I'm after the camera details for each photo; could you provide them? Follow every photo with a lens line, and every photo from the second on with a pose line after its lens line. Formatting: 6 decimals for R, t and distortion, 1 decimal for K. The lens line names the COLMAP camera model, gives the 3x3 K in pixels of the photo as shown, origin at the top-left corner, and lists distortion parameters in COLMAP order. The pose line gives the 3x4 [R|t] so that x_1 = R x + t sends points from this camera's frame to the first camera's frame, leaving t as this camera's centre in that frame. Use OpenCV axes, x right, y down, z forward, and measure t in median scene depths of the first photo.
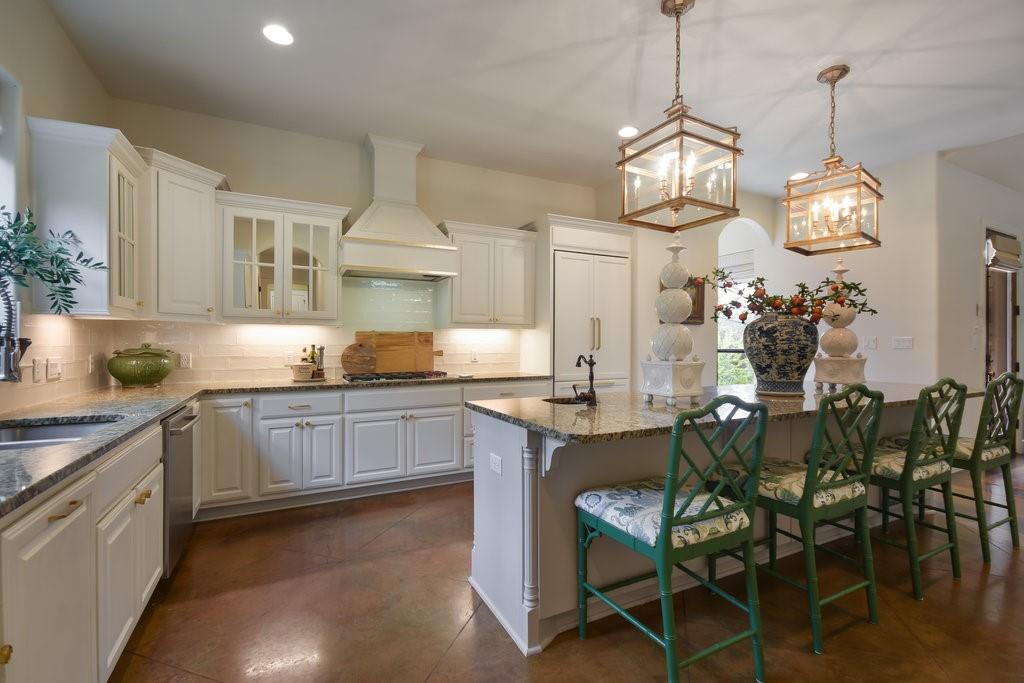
lens RADIAL K [[454.8, 0, 517.4], [0, 454.8, 343.5], [0, 0, 1]] dist [-0.000904, -0.000547]
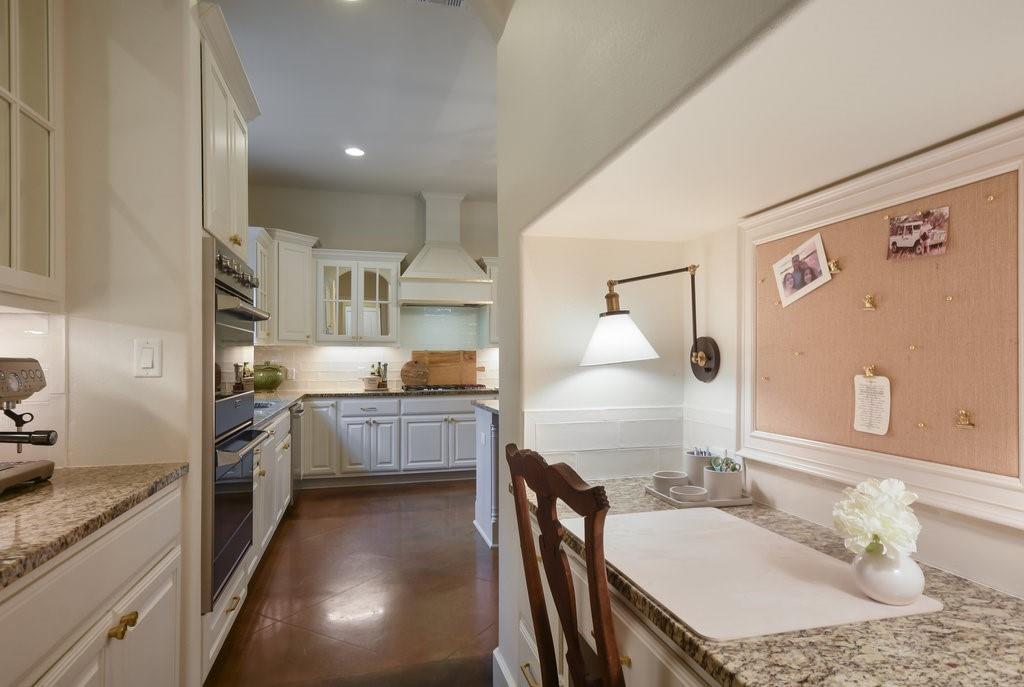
lens RADIAL K [[590.6, 0, 511.6], [0, 590.6, 349.6], [0, 0, 1]] dist [0.000789, 0.000090]
pose [[0.975834, -0.006180, -0.218426, 0.285597], [0.002482, 0.999849, -0.017199, -0.002383], [0.218499, 0.016241, 0.975702, -0.554726]]
